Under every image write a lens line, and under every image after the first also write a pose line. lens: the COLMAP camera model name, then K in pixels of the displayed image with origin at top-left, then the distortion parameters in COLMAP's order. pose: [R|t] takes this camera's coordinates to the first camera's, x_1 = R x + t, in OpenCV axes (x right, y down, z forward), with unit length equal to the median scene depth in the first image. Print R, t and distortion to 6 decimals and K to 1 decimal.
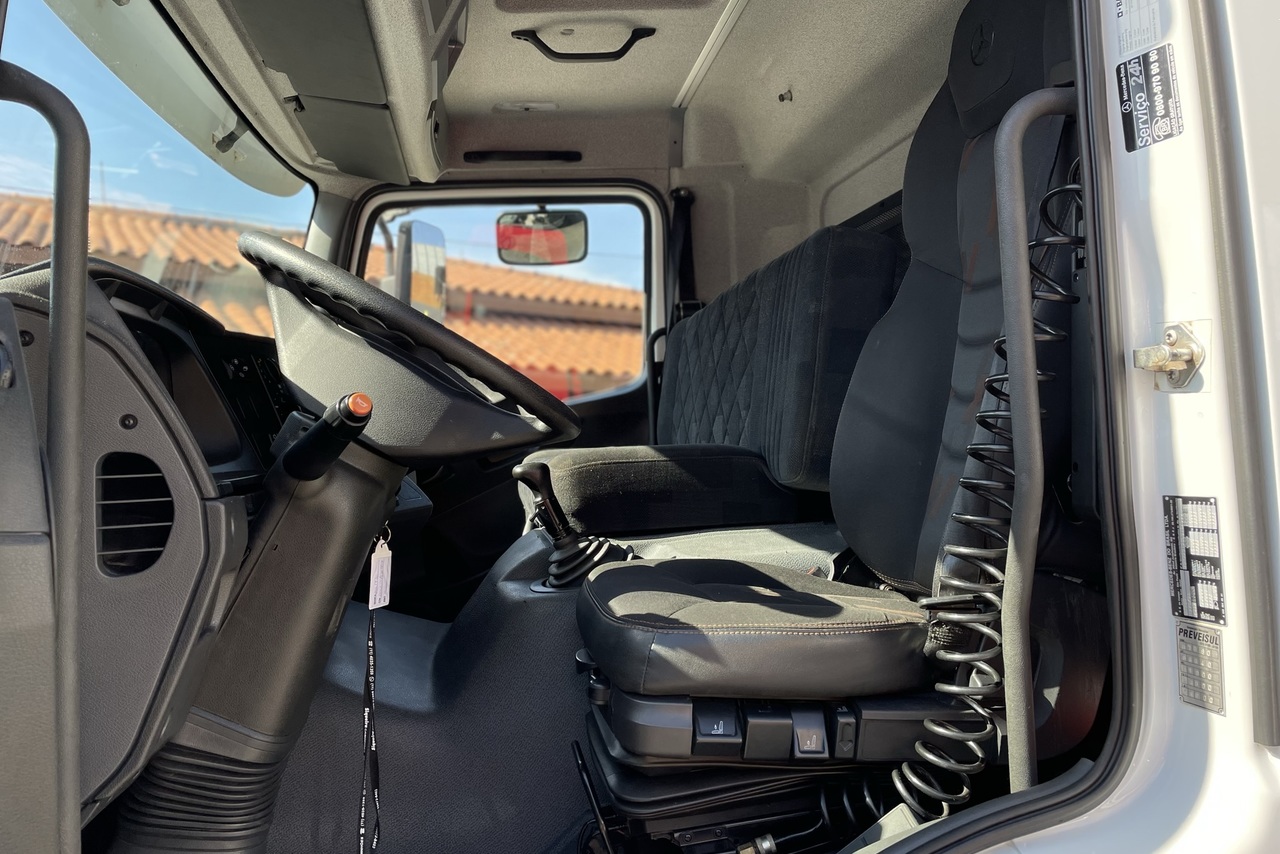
lens RADIAL K [[980.4, 0, 647.0], [0, 980.4, 425.4], [0, 0, 1]] dist [0.081000, -0.108307]
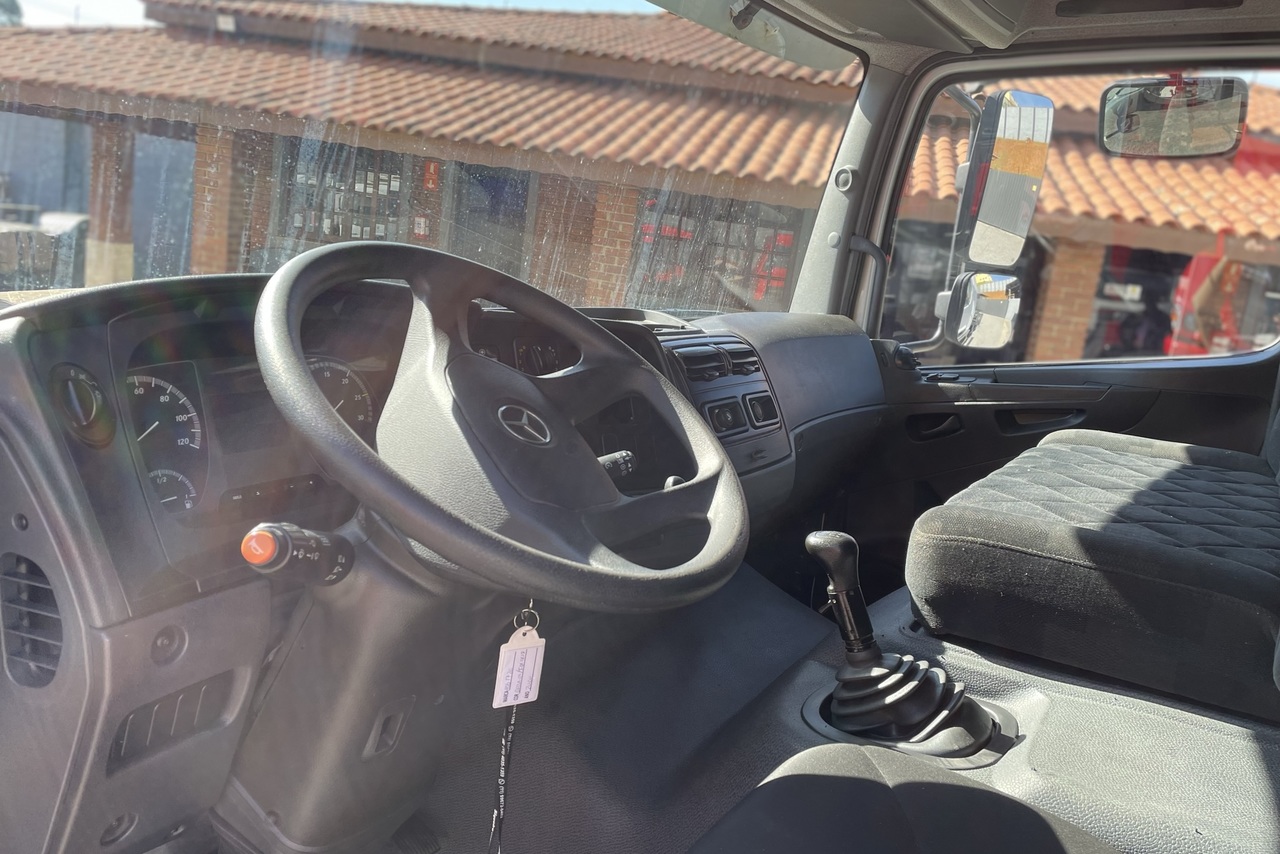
lens RADIAL K [[980.4, 0, 647.0], [0, 980.4, 425.4], [0, 0, 1]] dist [0.081000, -0.108307]
pose [[0.744205, 0.223105, -0.629590, 0.122220], [-0.107973, 0.970354, 0.216231, -0.102733], [0.659167, -0.092941, 0.746231, 0.231892]]
